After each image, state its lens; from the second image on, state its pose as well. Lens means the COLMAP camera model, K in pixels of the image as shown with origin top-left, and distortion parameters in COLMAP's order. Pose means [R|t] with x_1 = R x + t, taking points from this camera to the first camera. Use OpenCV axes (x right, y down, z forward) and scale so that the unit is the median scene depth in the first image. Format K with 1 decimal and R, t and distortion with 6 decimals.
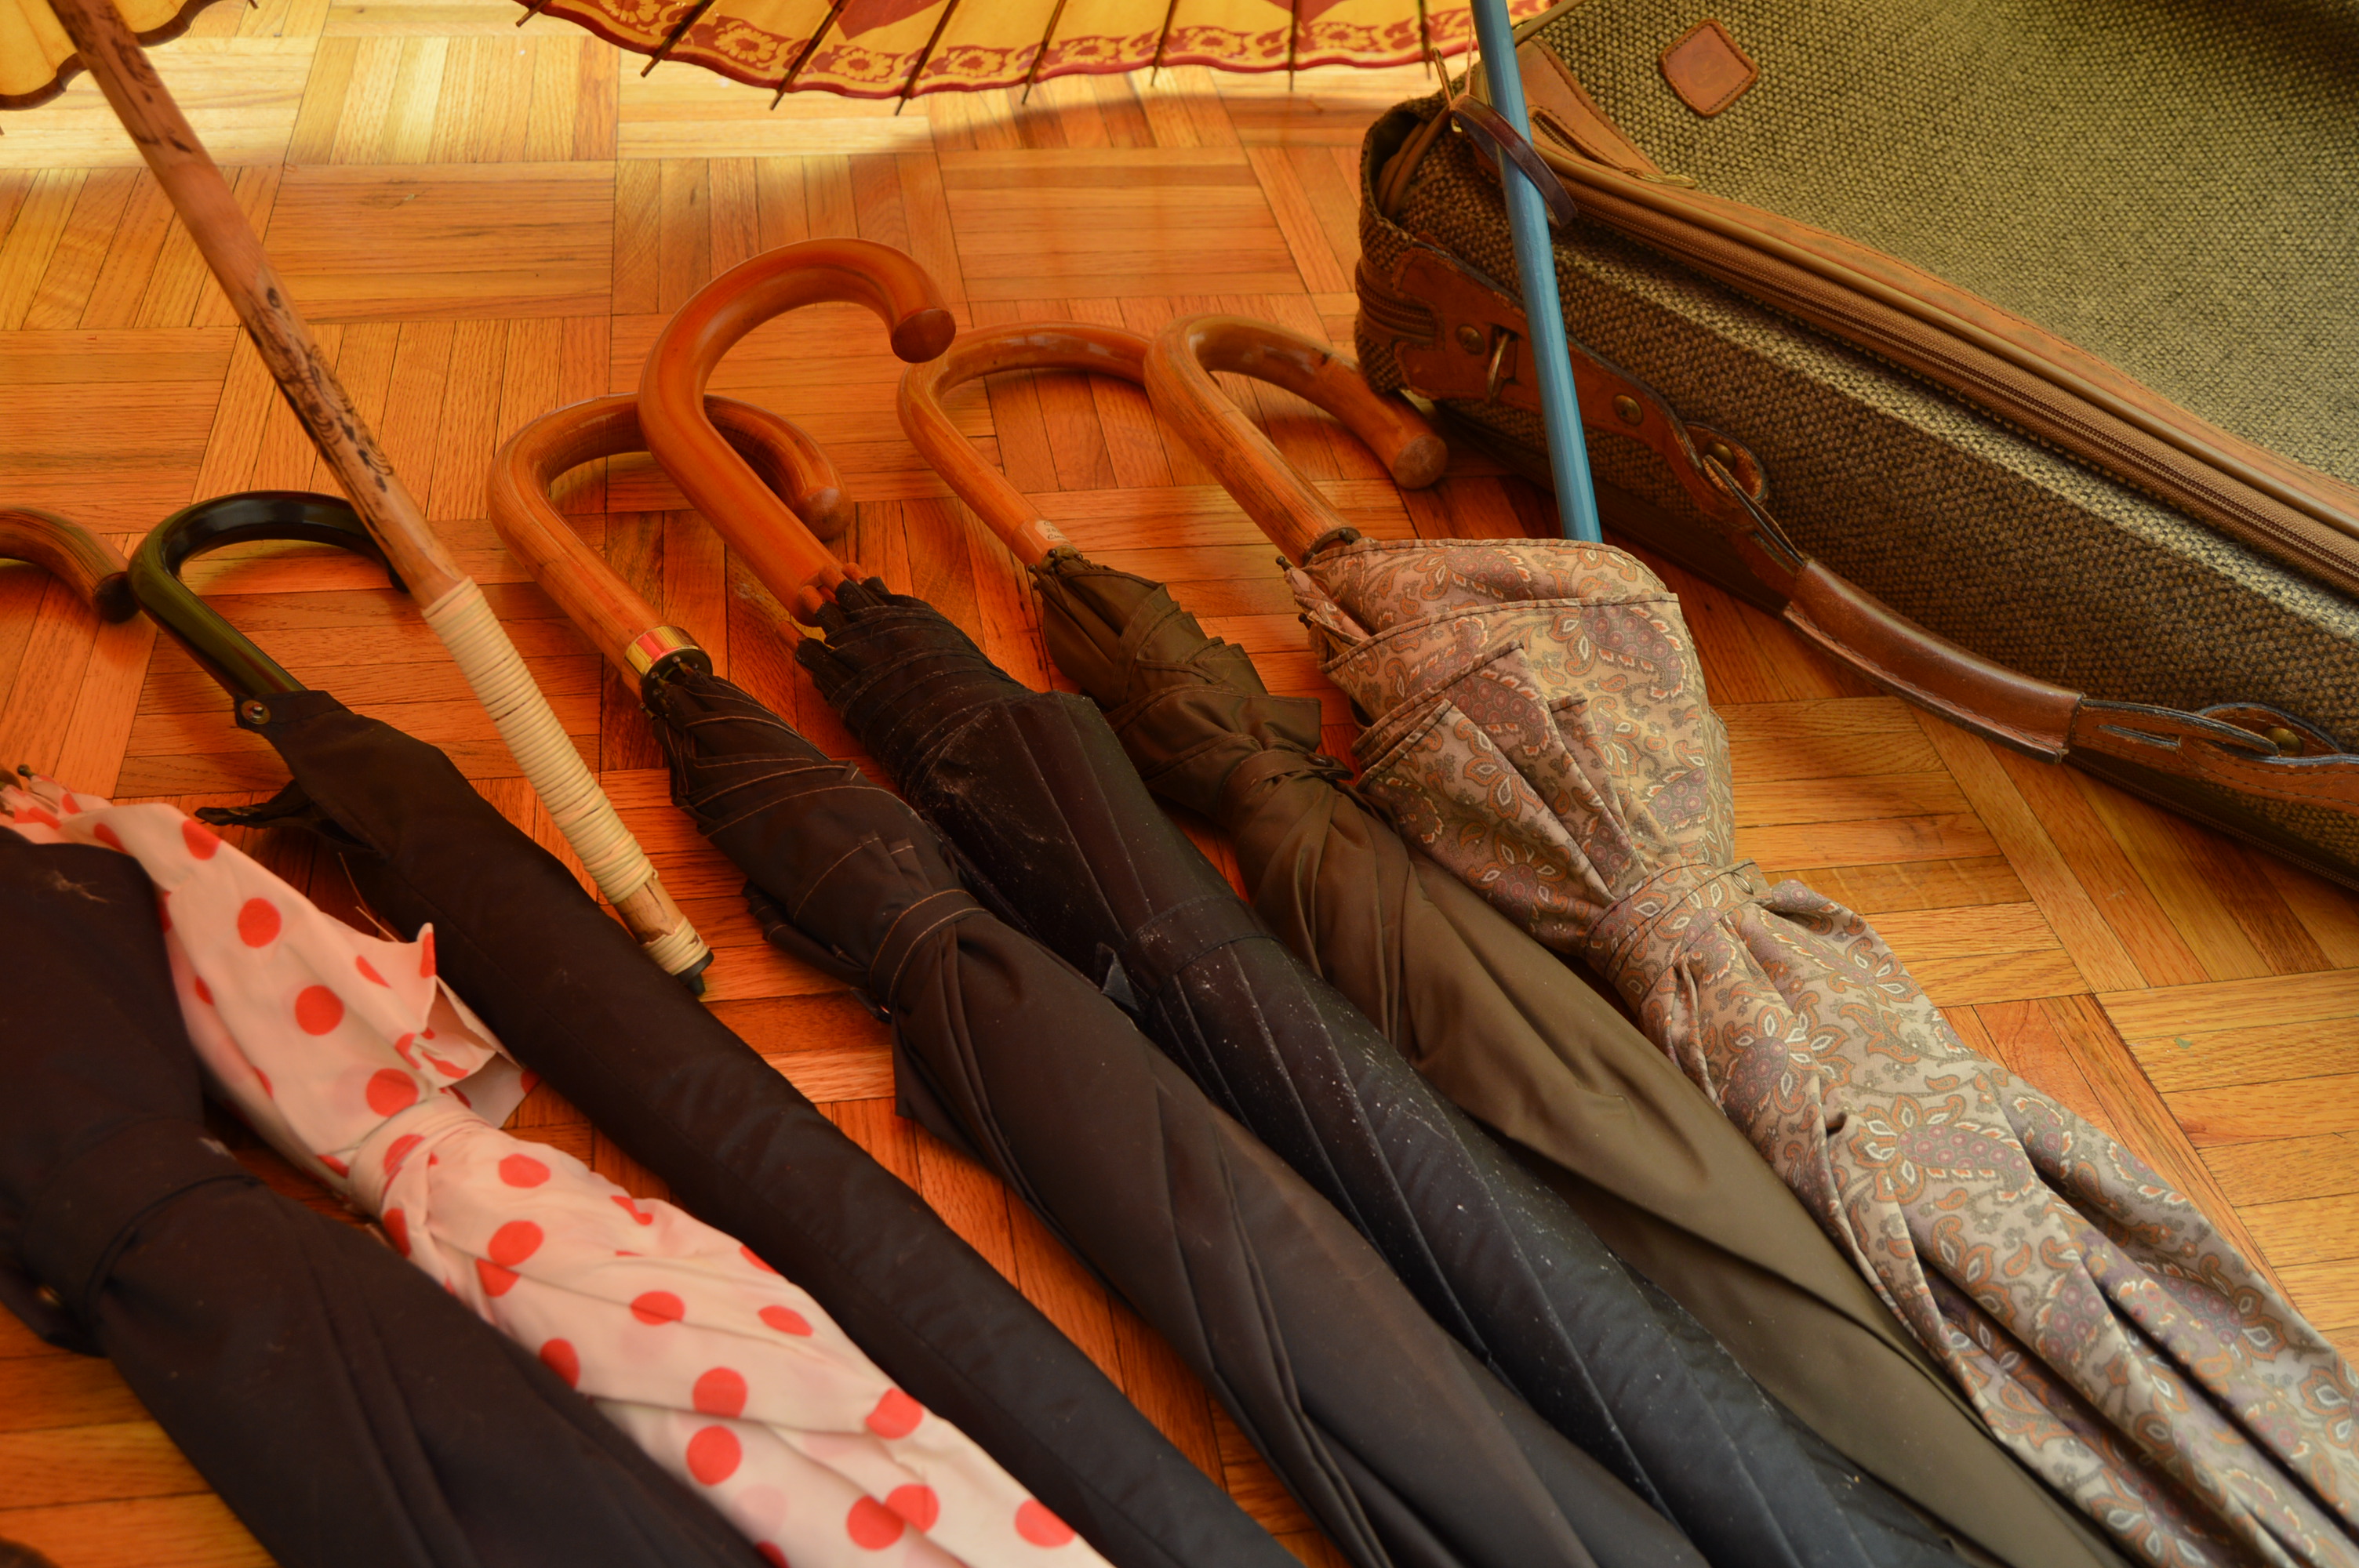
lens RADIAL K [[2291.5, 0, 1179.5], [0, 2291.5, 784.0], [0, 0, 1]] dist [-0.085409, 0.034832]
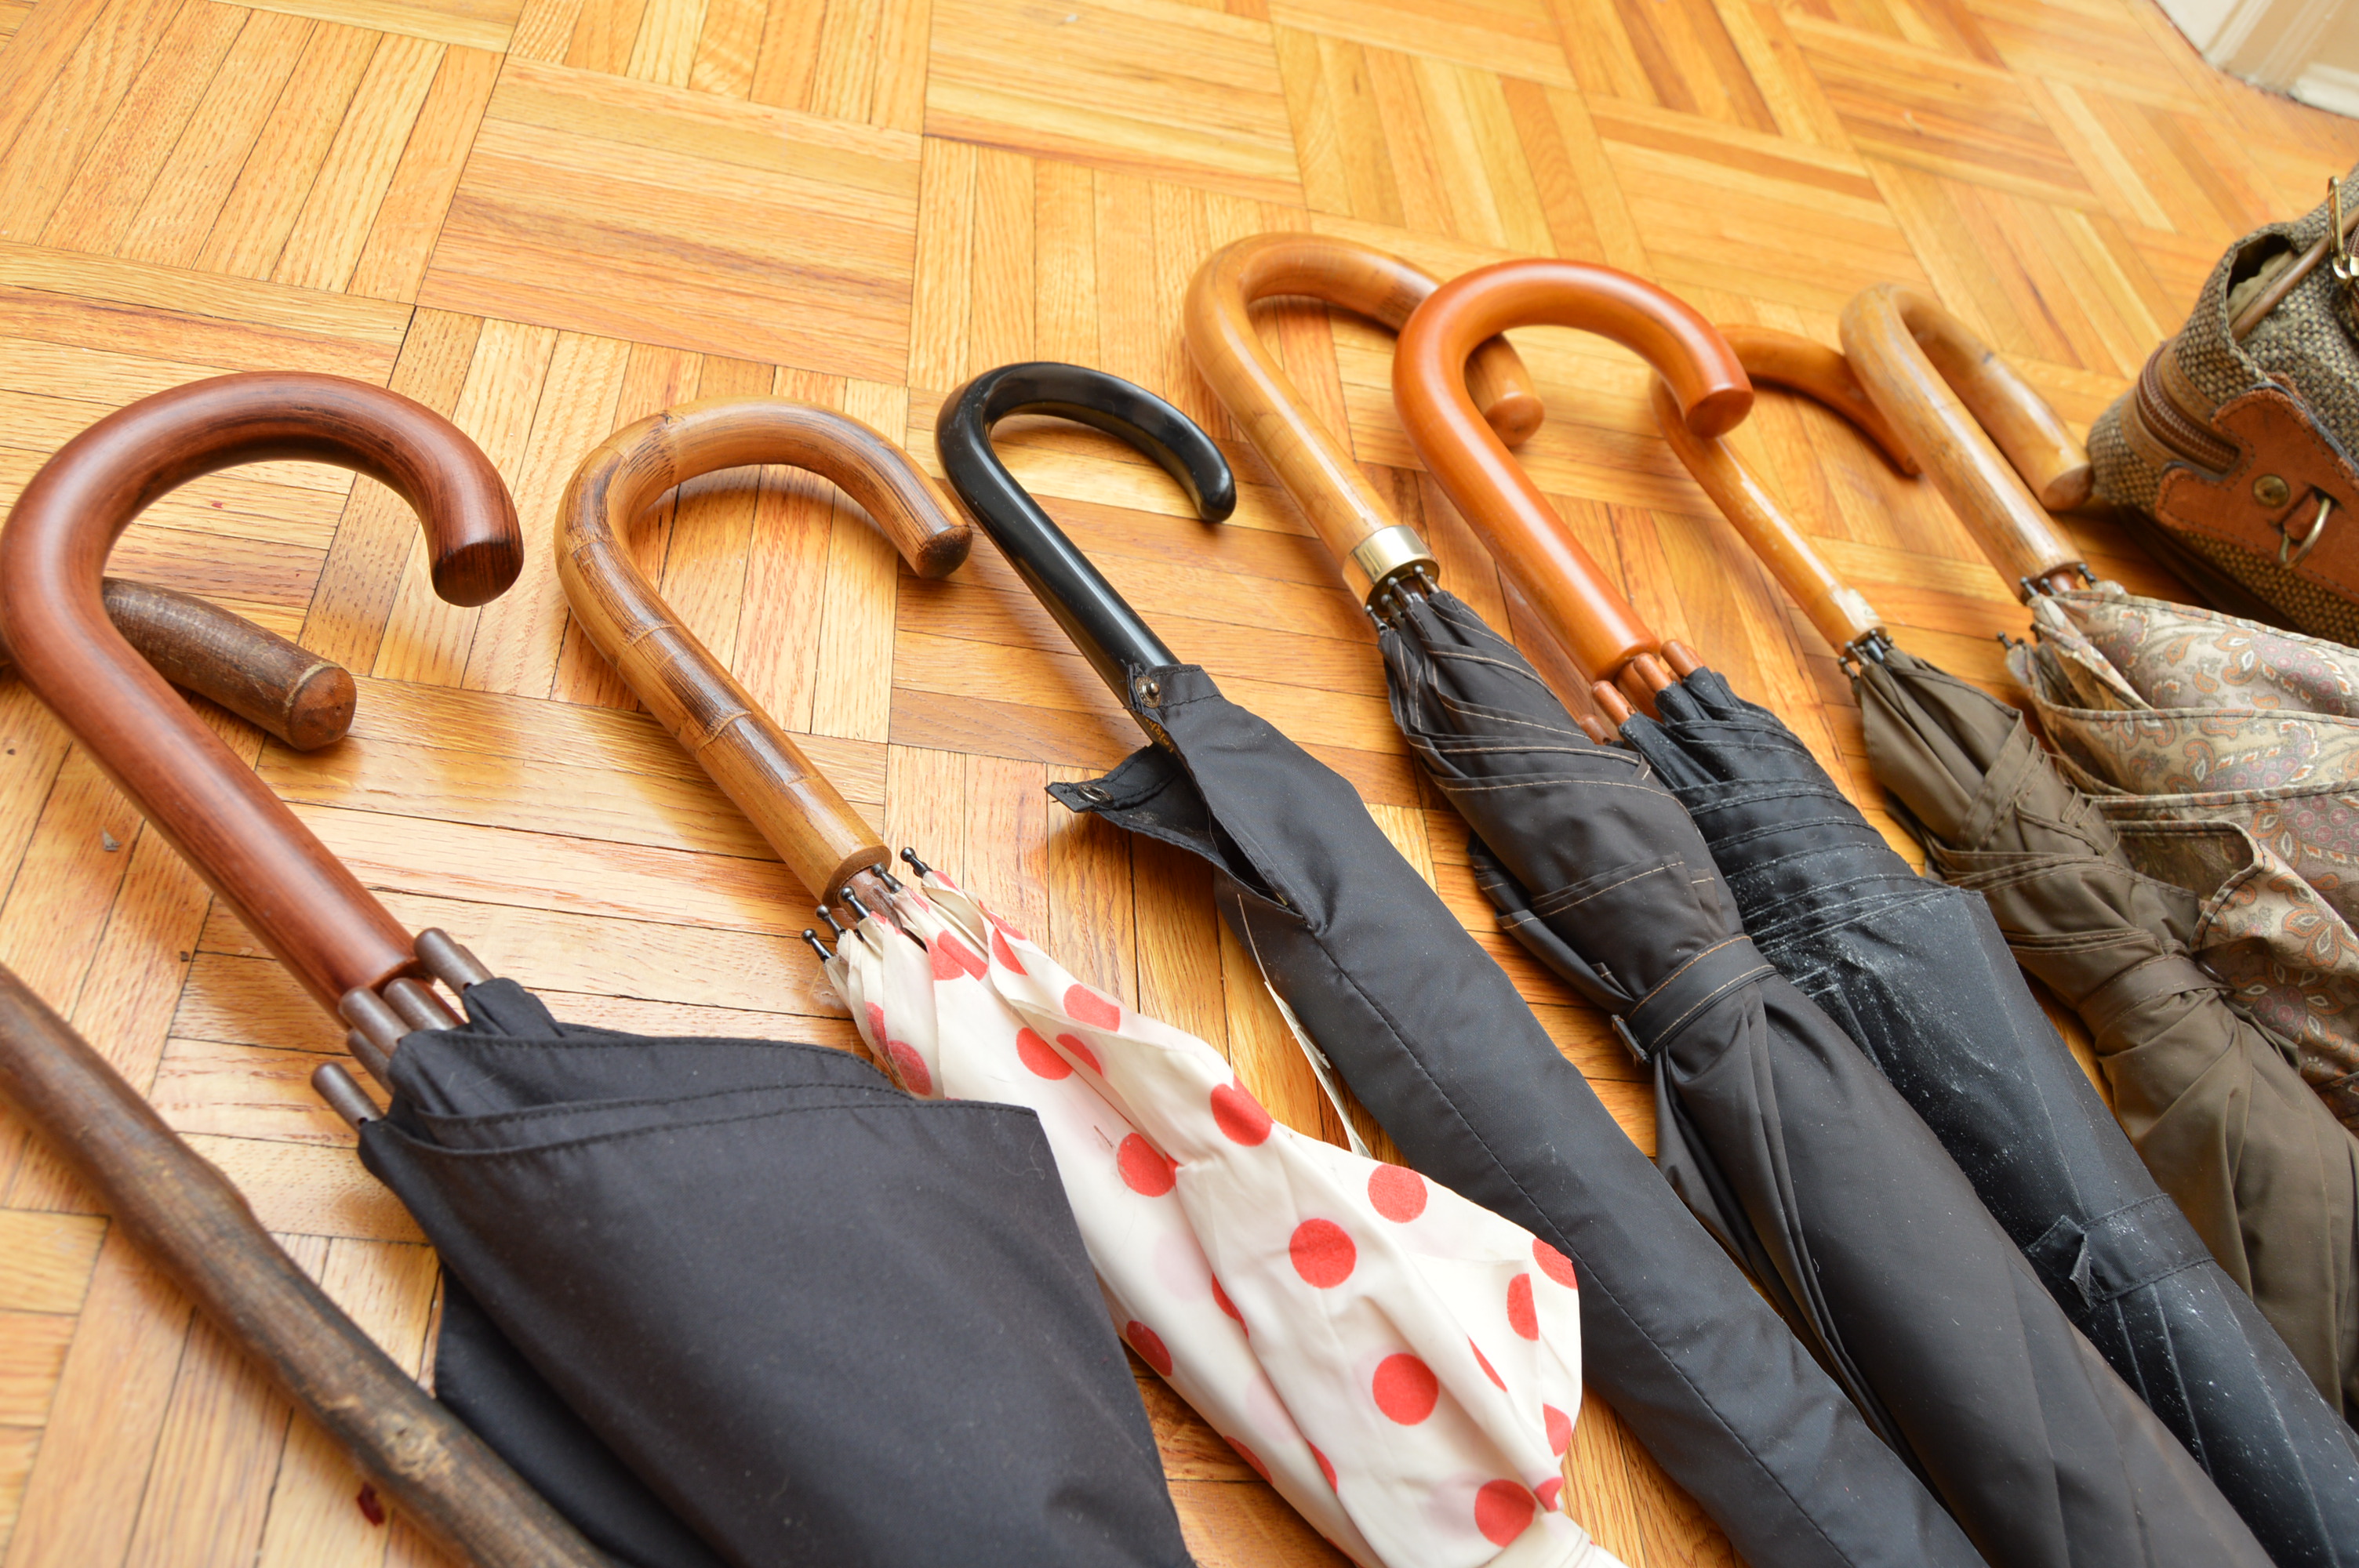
lens RADIAL K [[1834.6, 0, 1179.5], [0, 1834.6, 784.0], [0, 0, 1]] dist [-0.113422, 0.049873]
pose [[0.977009, 0.203380, 0.063960, -0.383812], [-0.210478, 0.967894, 0.137404, -0.089969], [-0.033961, -0.147707, 0.988448, 0.300565]]
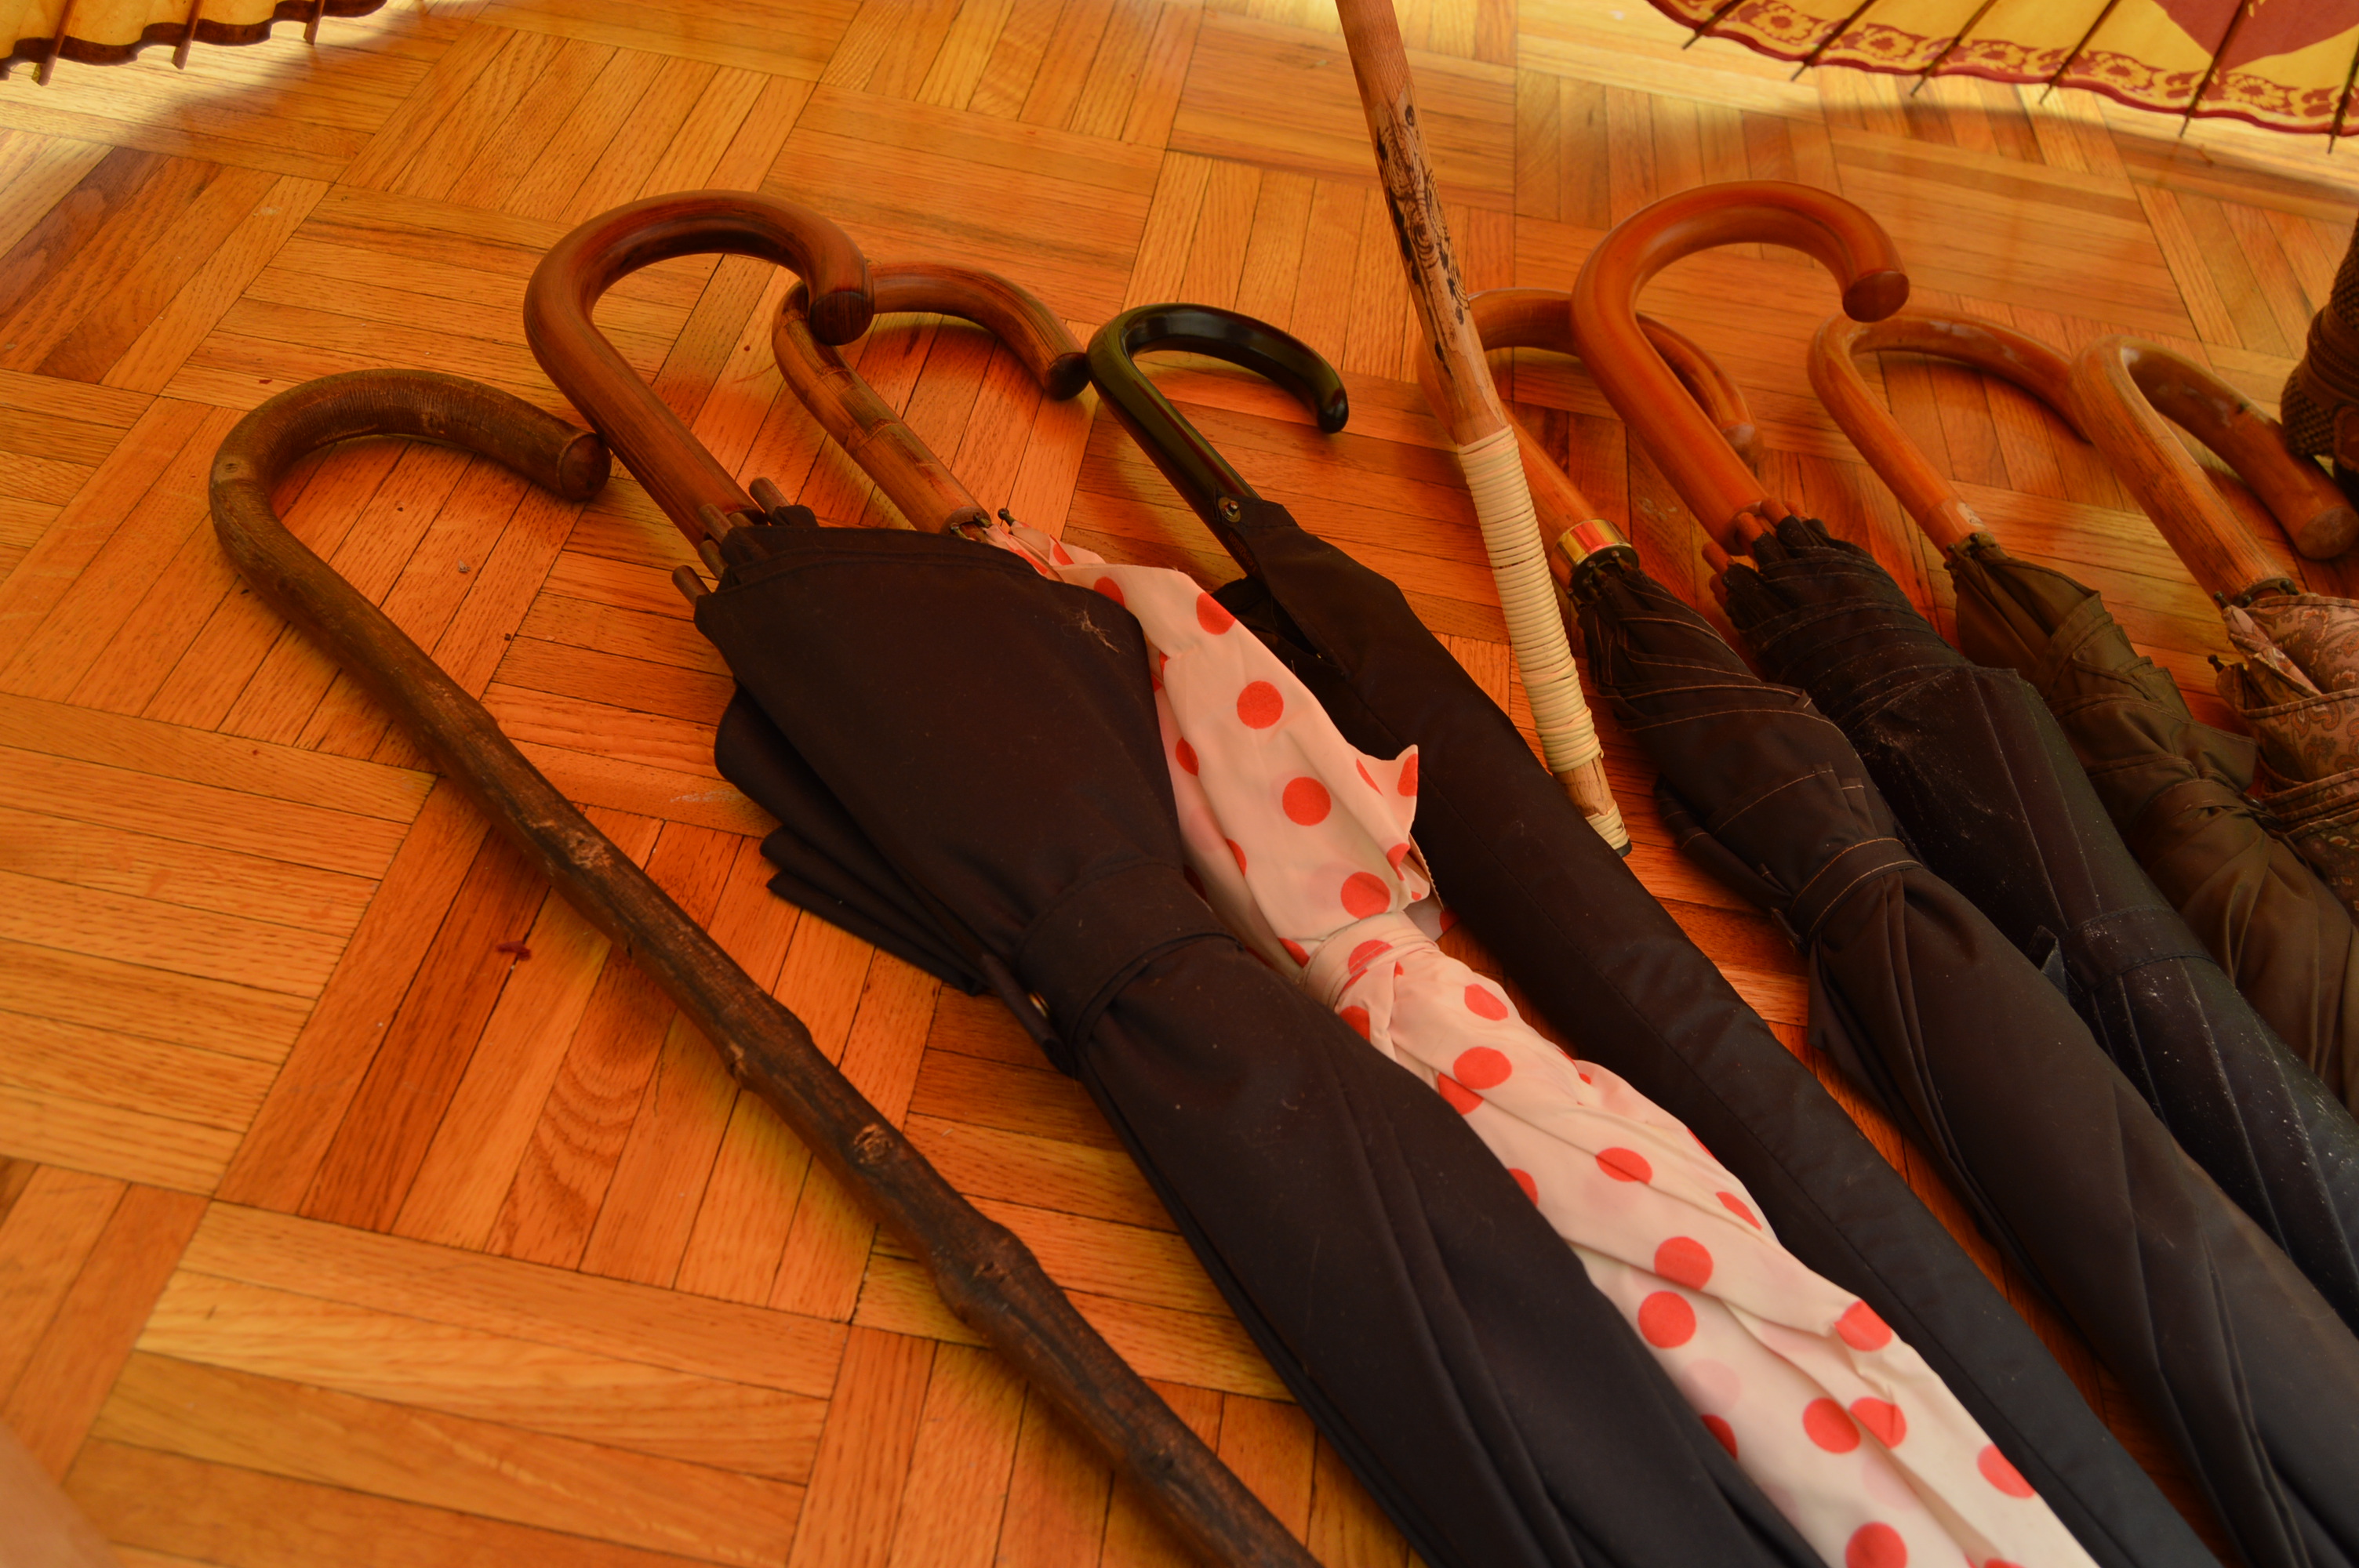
lens RADIAL K [[2291.5, 0, 1179.5], [0, 2291.5, 784.0], [0, 0, 1]] dist [-0.085409, 0.034832]
pose [[0.955415, 0.236370, -0.176952, -0.196110], [-0.235234, 0.971544, 0.027680, 0.059579], [0.178459, 0.015179, 0.983830, -0.023065]]
